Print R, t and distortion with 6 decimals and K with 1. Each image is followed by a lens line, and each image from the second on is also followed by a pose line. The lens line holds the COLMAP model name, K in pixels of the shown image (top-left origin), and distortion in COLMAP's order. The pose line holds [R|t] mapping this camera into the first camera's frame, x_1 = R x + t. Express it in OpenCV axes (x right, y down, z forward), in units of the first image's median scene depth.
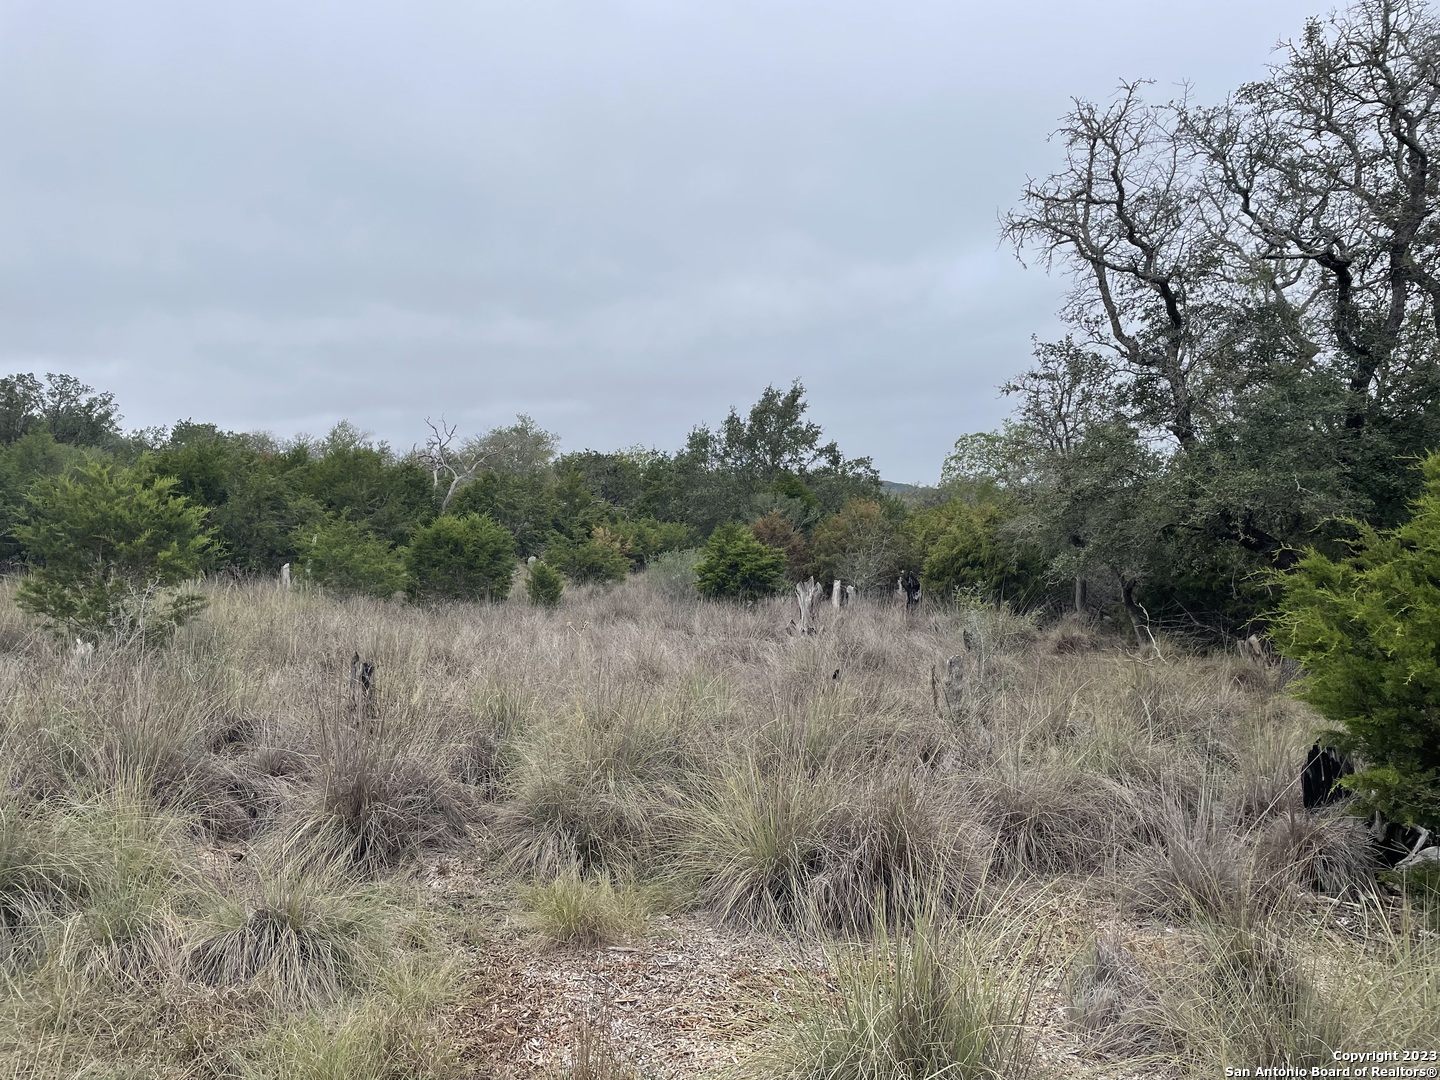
lens RADIAL K [[1089.7, 0, 720.0], [0, 1089.7, 540.0], [0, 0, 1]] dist [0.096880, -0.137503]
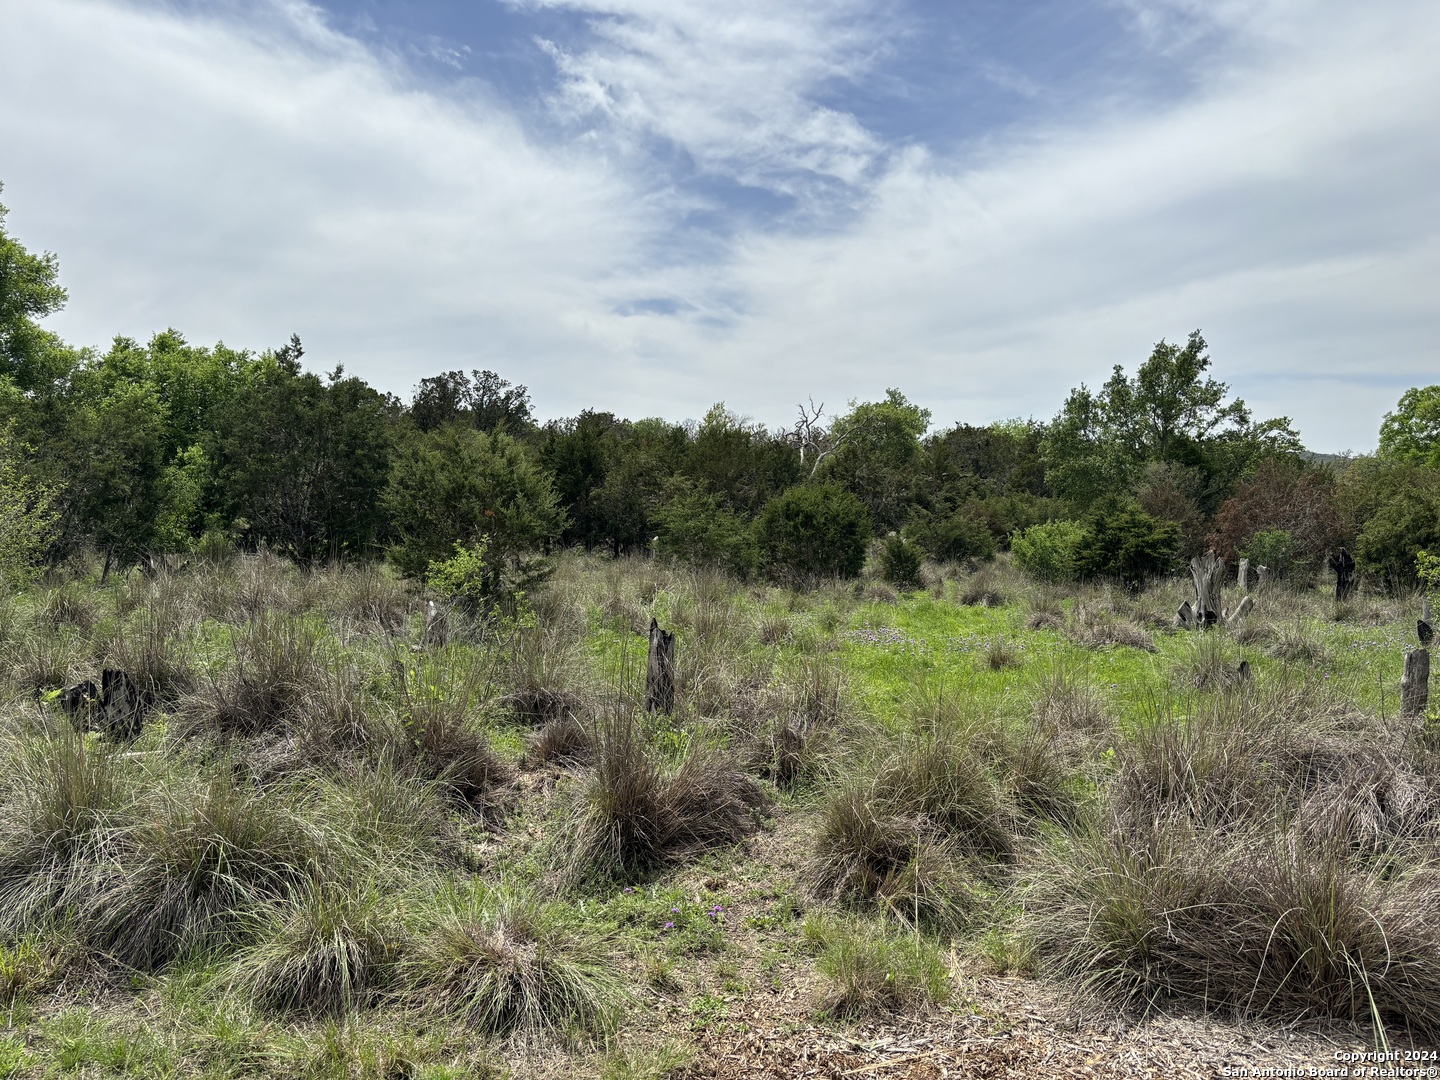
lens RADIAL K [[1097.0, 0, 720.0], [0, 1097.0, 540.0], [0, 0, 1]] dist [0.055579, -0.075087]
pose [[0.943880, 0.004506, -0.330257, 0.003545], [0.001658, 0.999830, 0.018378, 0.003515], [0.330284, -0.017894, 0.943712, 0.028468]]
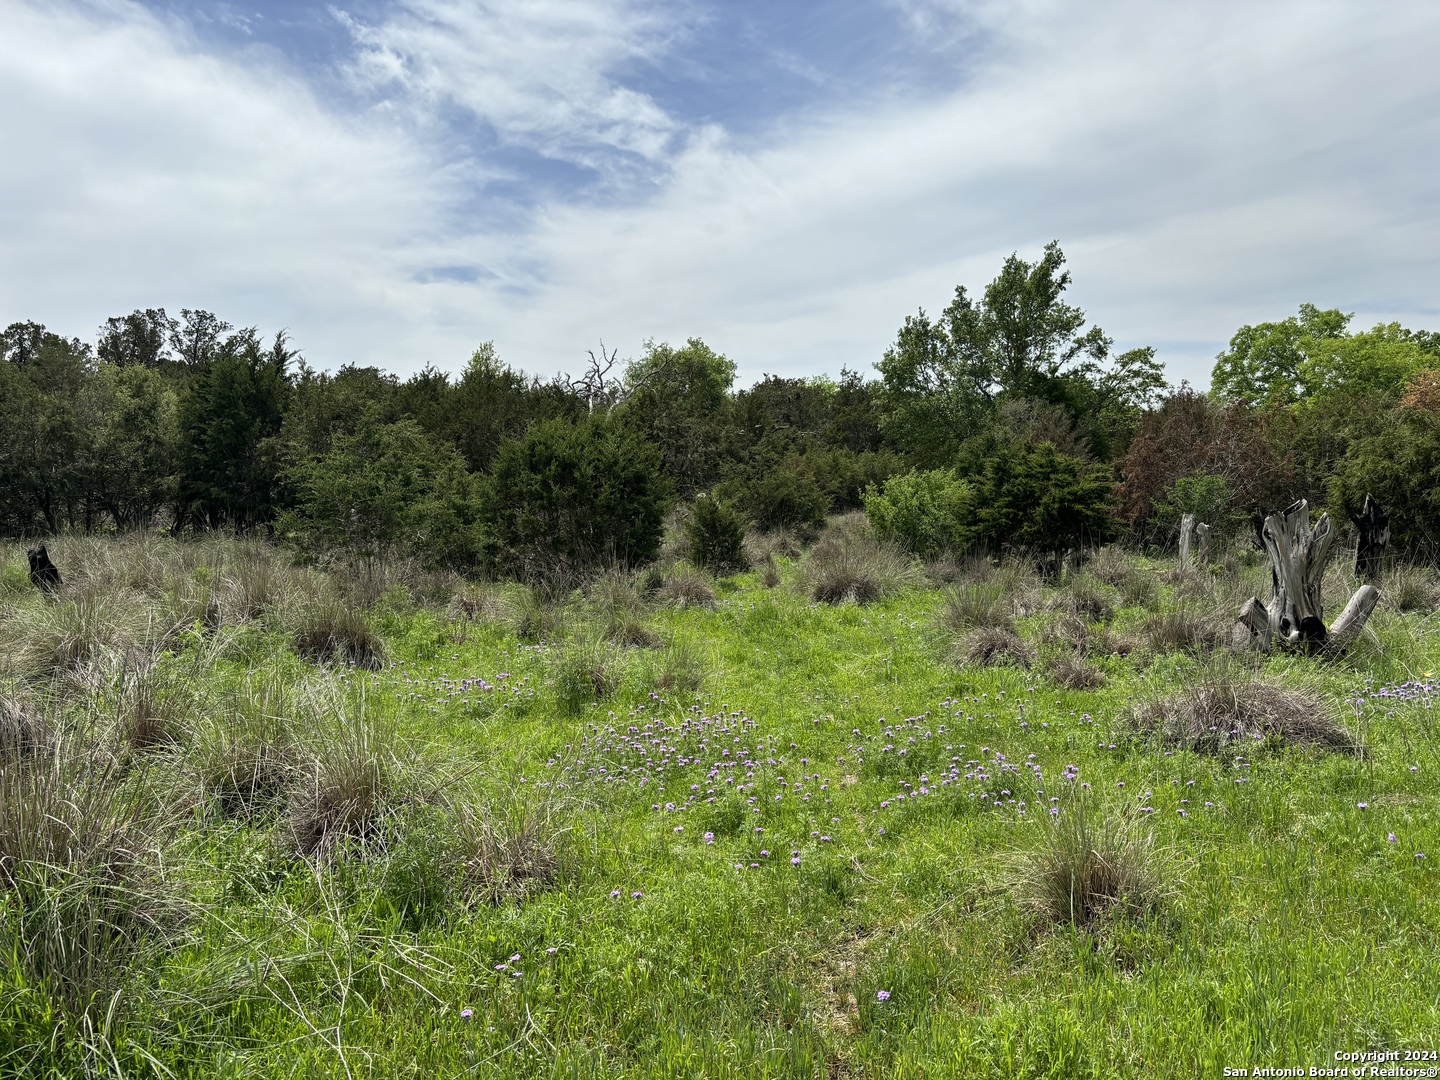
lens RADIAL K [[1094.8, 0, 720.0], [0, 1094.8, 540.0], [0, 0, 1]] dist [0.089125, -0.075924]
pose [[0.986803, -0.018036, -0.160920, -0.033157], [0.026364, 0.998413, 0.049772, 0.008447], [0.159766, -0.053358, 0.985712, 0.219868]]
